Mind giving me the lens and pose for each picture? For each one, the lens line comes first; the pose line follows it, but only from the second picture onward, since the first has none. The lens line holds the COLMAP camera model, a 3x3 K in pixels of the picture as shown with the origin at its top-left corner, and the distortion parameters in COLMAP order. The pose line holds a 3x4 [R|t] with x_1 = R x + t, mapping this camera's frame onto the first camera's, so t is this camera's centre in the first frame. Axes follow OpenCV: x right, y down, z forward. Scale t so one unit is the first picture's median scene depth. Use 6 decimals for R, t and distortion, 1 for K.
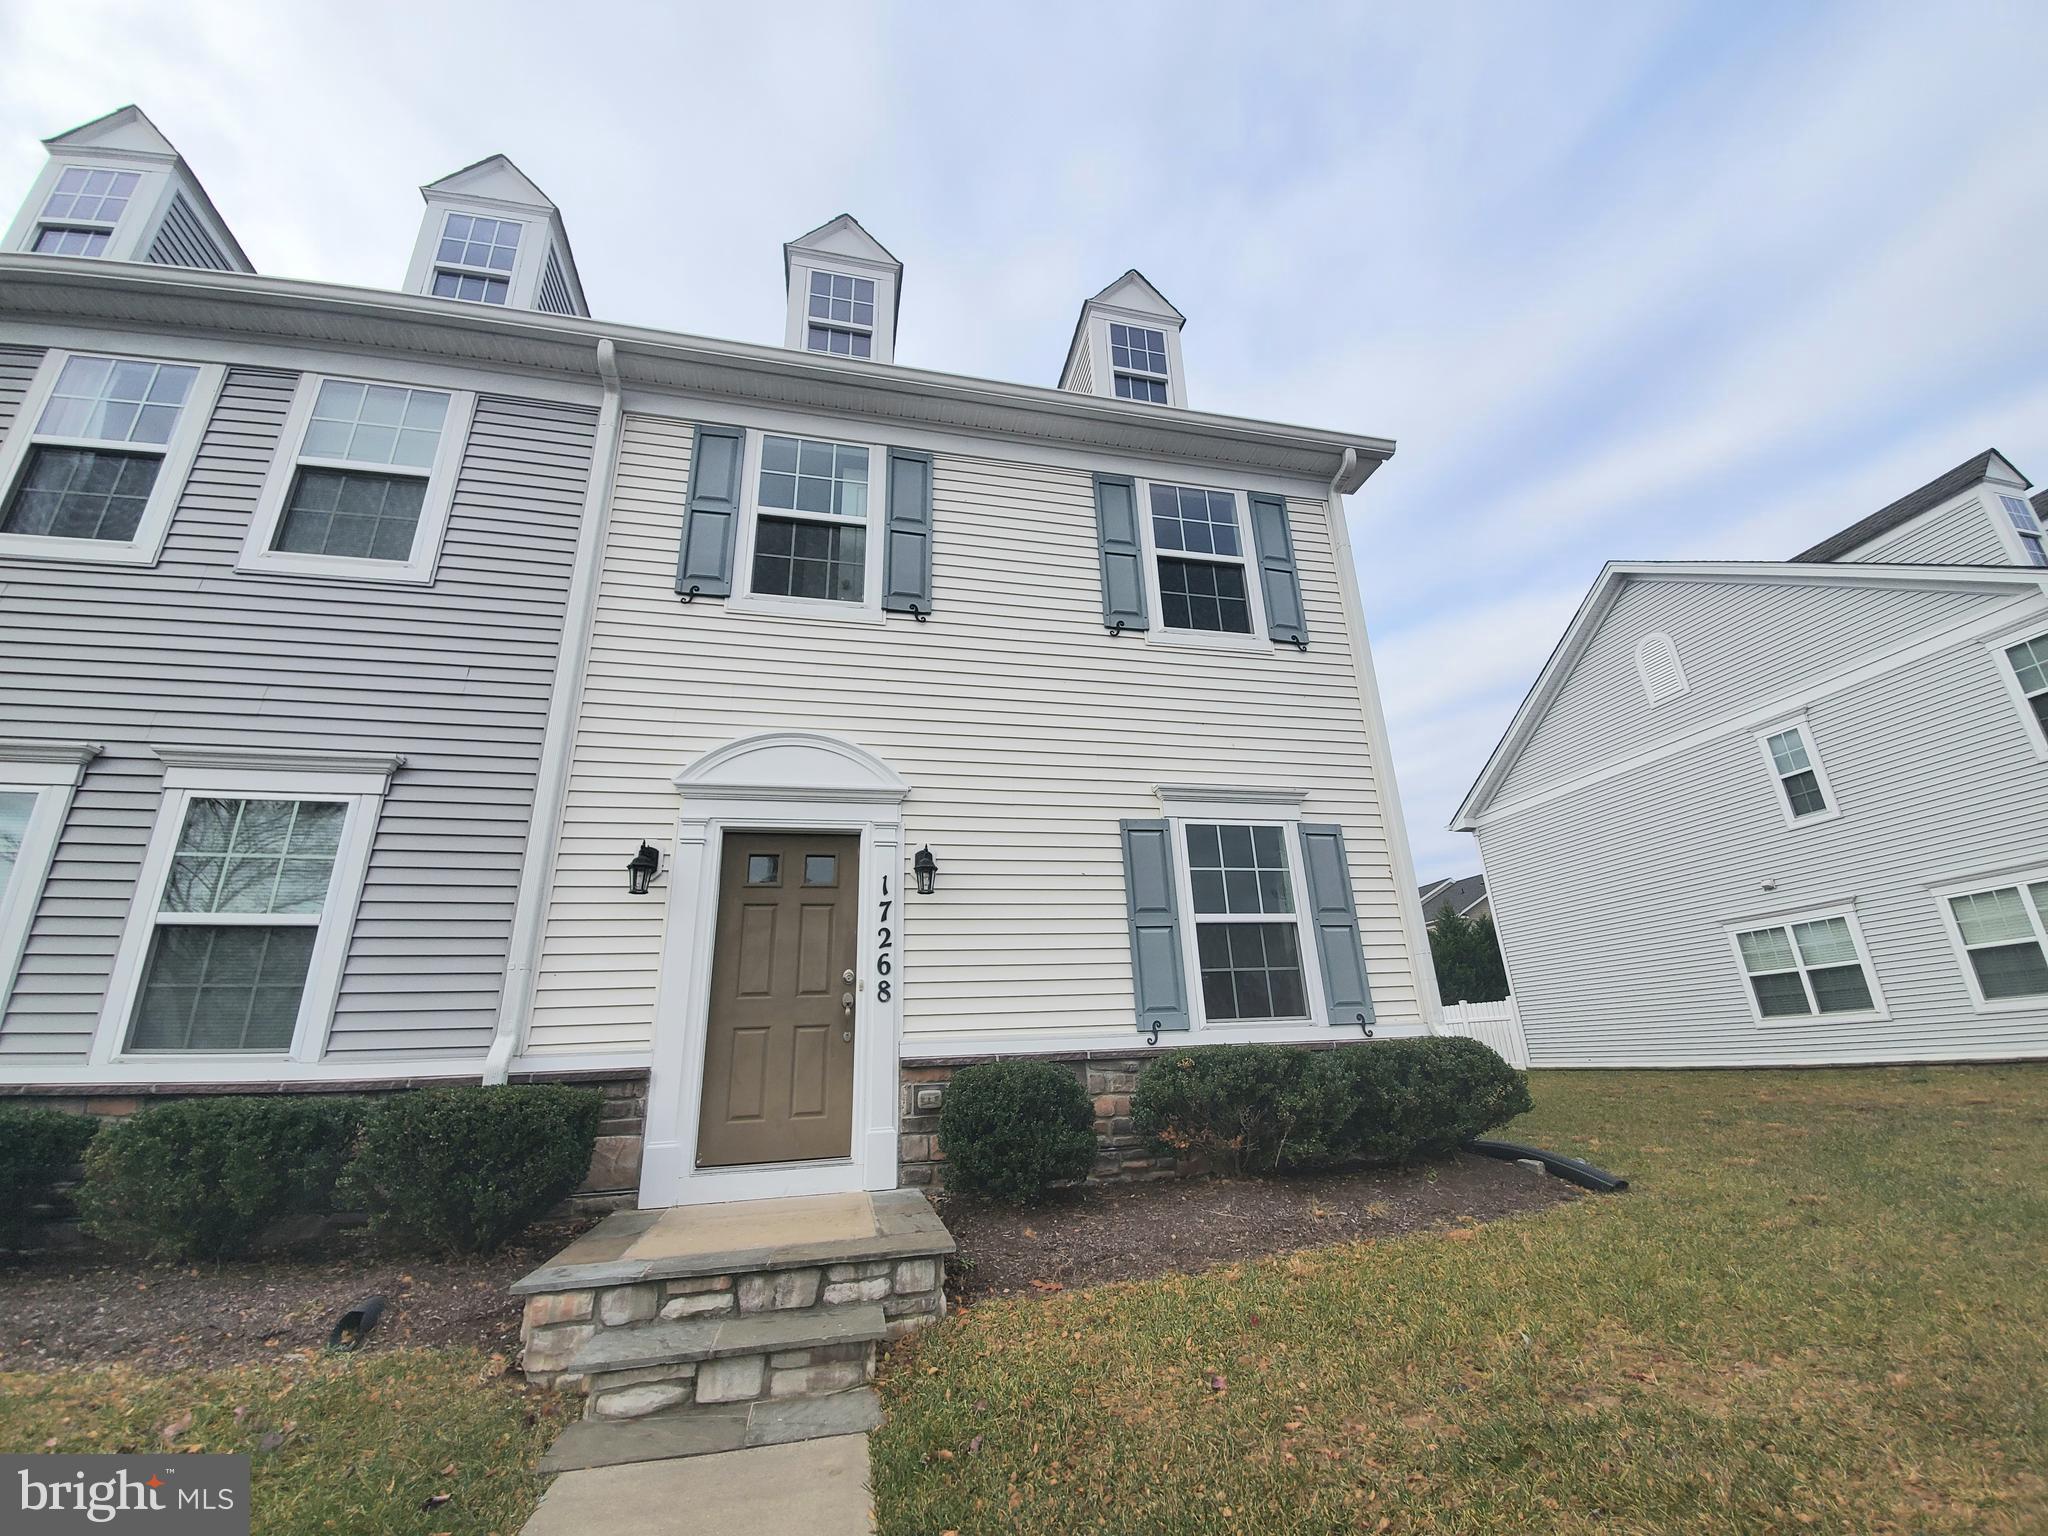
lens RADIAL K [[804.0, 0, 1030.0], [0, 804.0, 774.7], [0, 0, 1]] dist [0.001800, -0.008336]
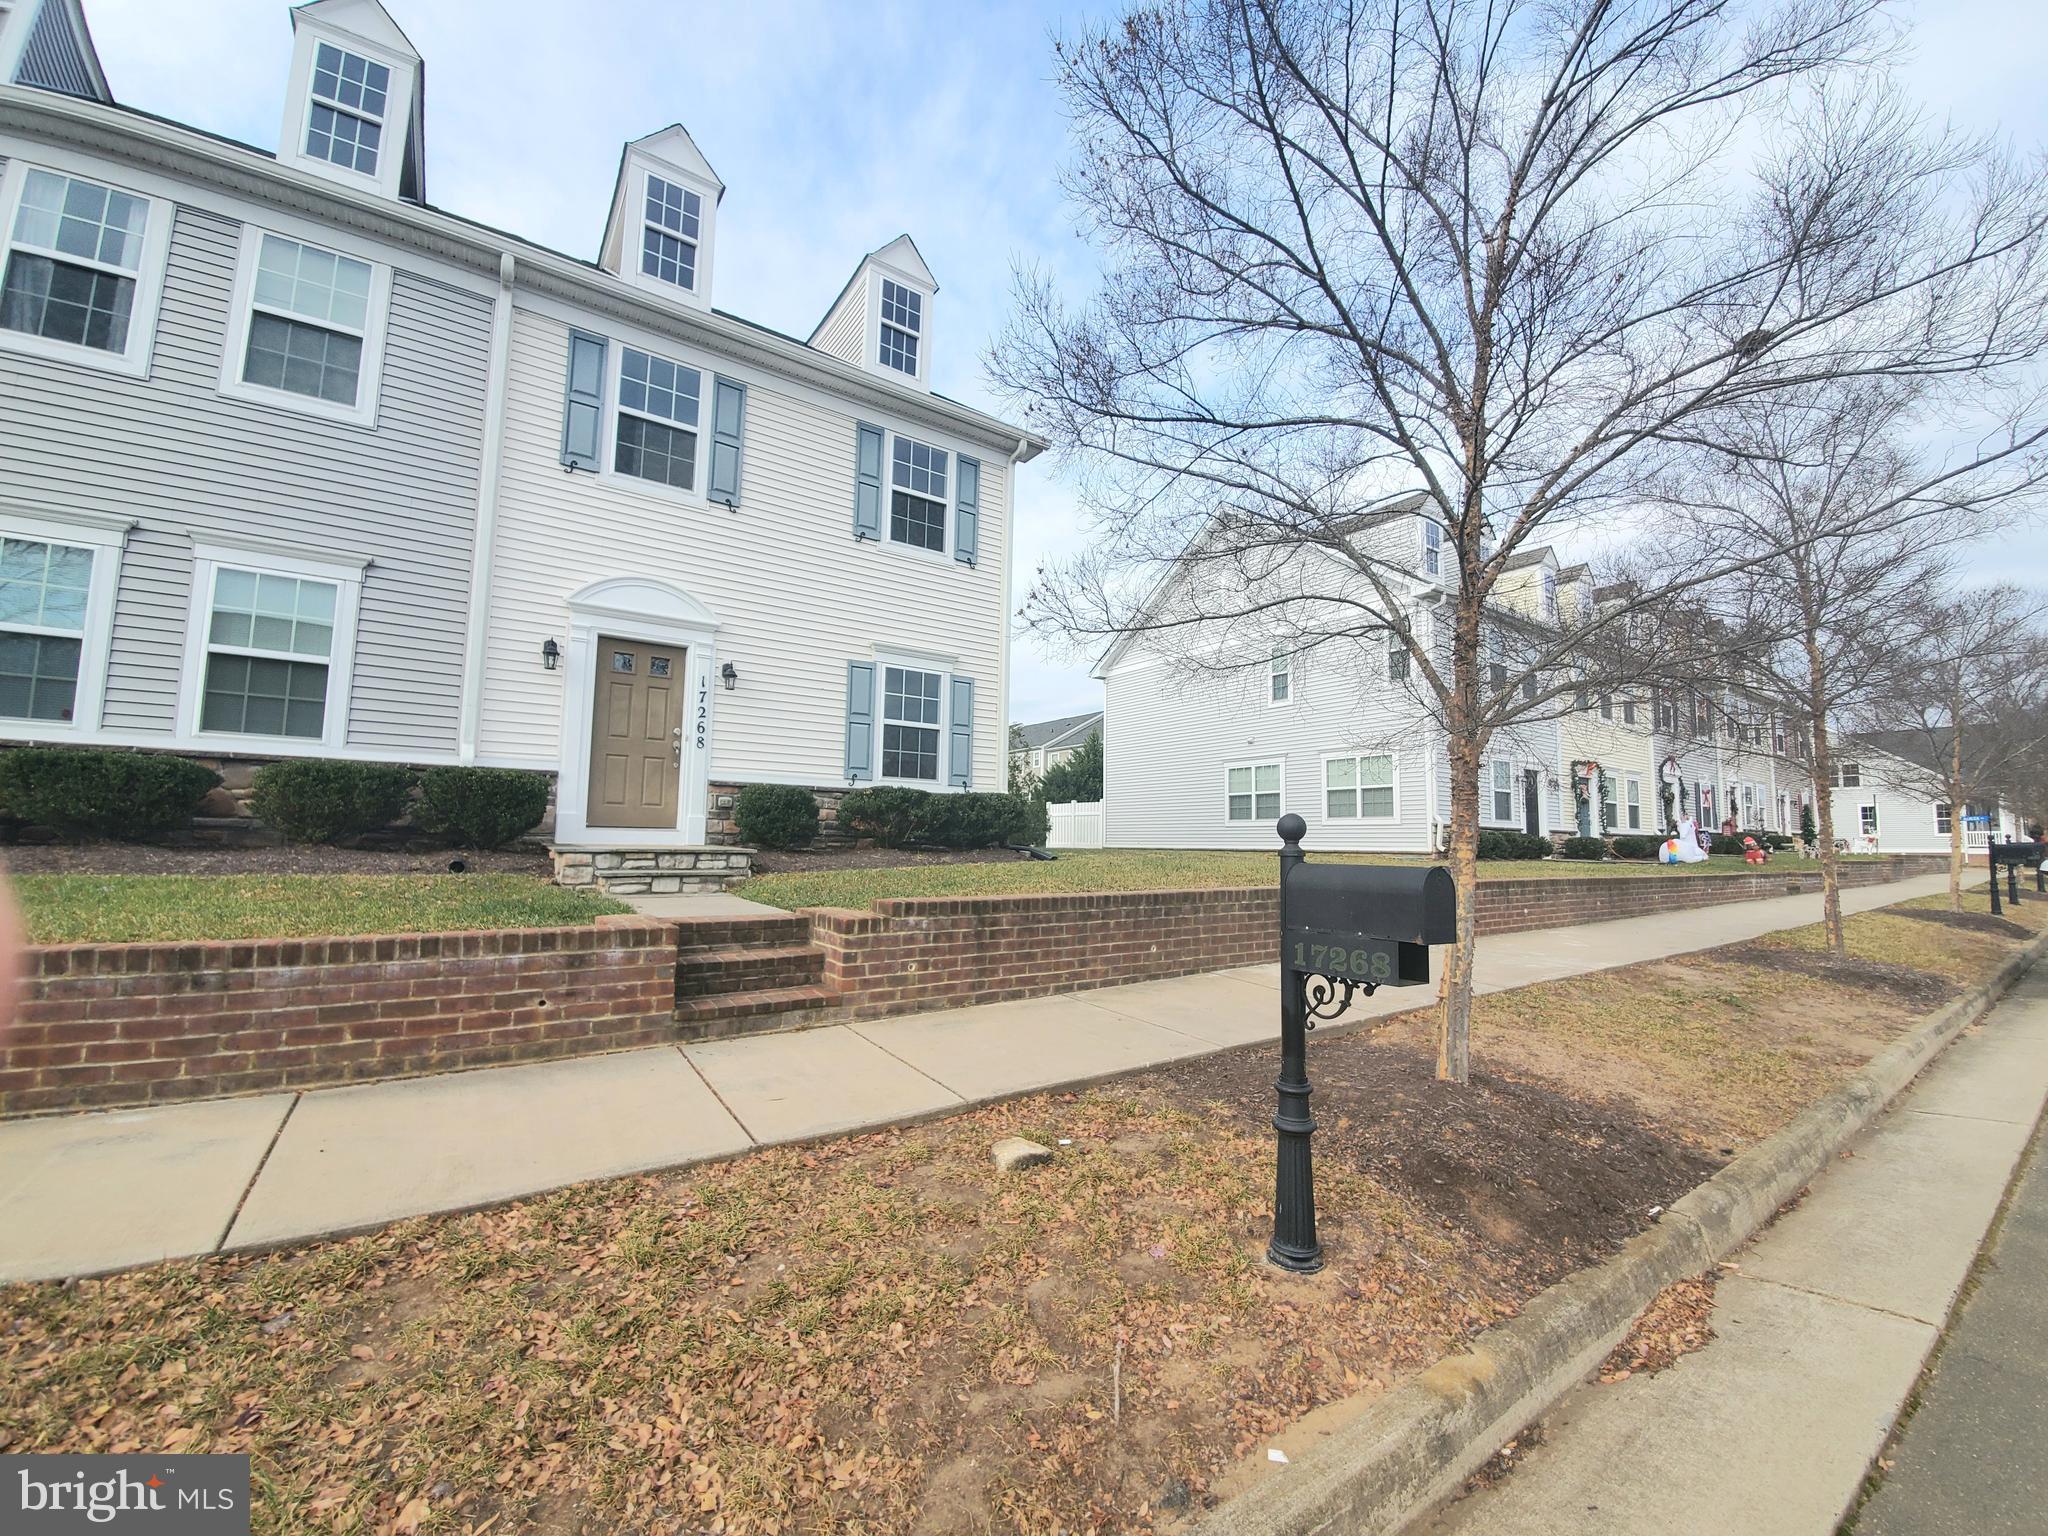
lens RADIAL K [[804.0, 0, 1030.0], [0, 804.0, 774.7], [0, 0, 1]] dist [0.001800, -0.008336]
pose [[0.927186, 0.087383, 0.364268, -0.146597], [-0.173814, 0.961754, 0.211703, -0.155627], [-0.331837, -0.259603, 0.906913, -0.831632]]
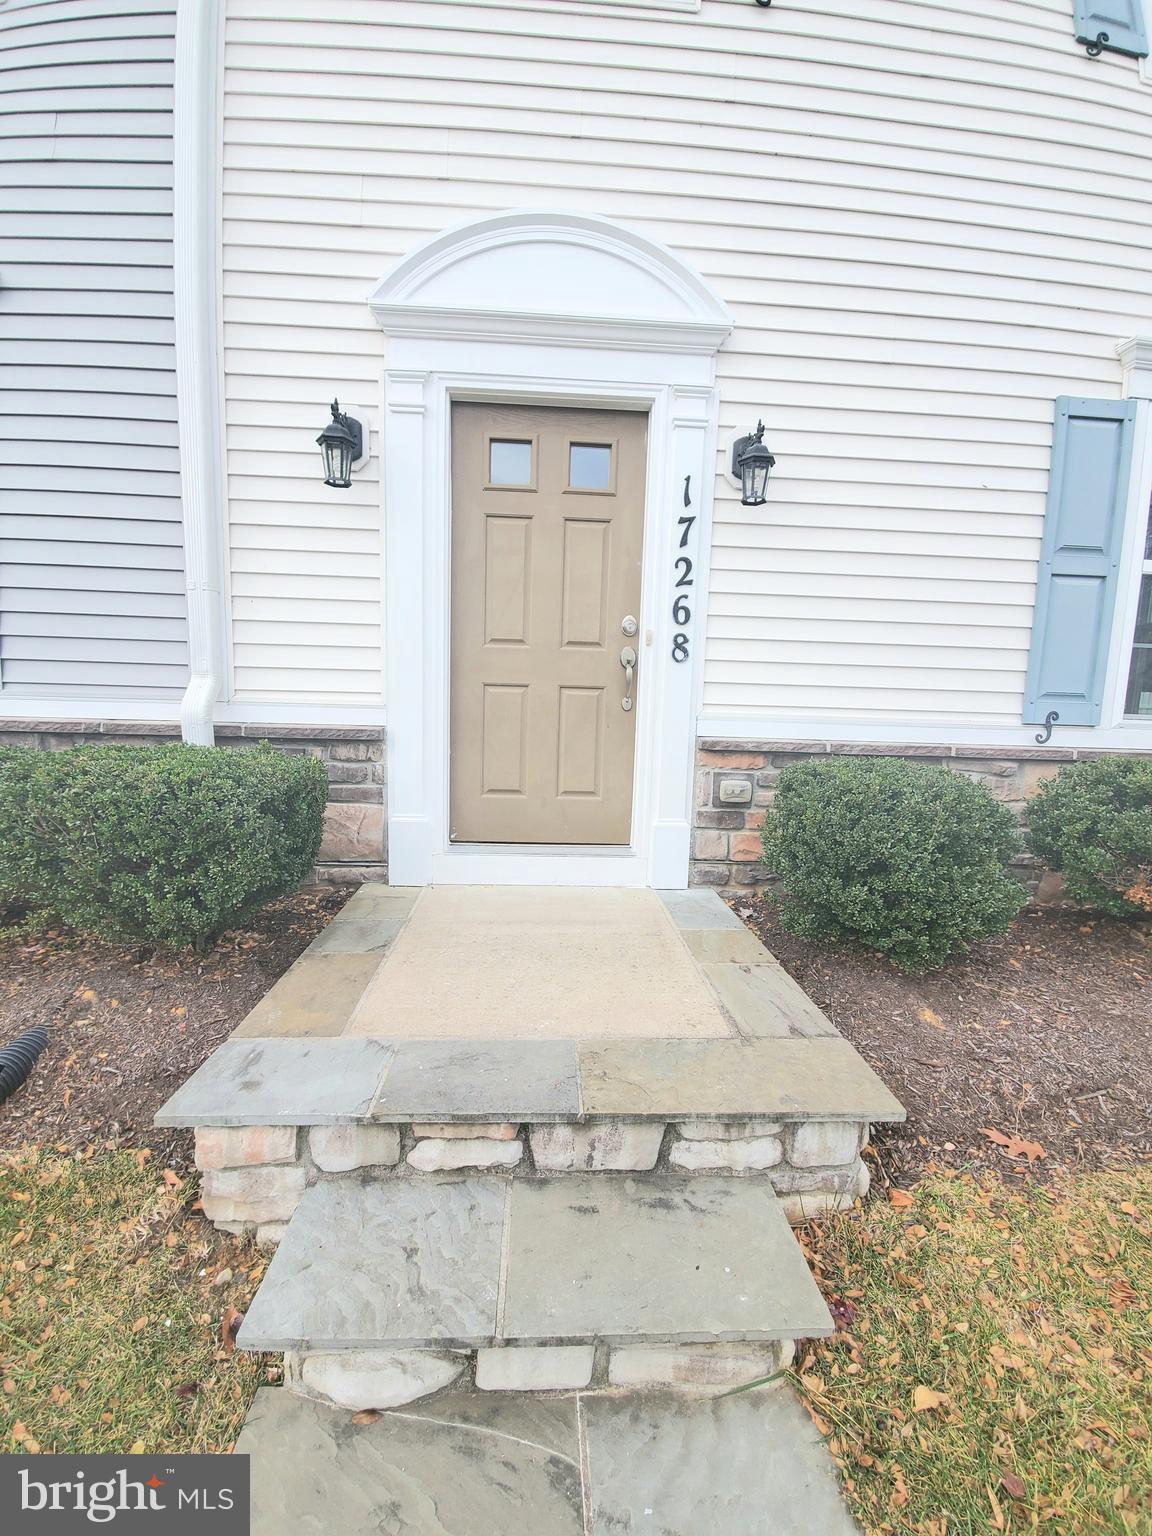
lens RADIAL K [[603.0, 0, 573.6], [0, 603.0, 771.4], [0, 0, 1]] dist [0.001800, -0.008336]
pose [[0.982928, 0.090703, -0.160081, -0.176883], [-0.010303, 0.895814, 0.444309, 0.128331], [0.183703, -0.435075, 0.881455, 0.454328]]
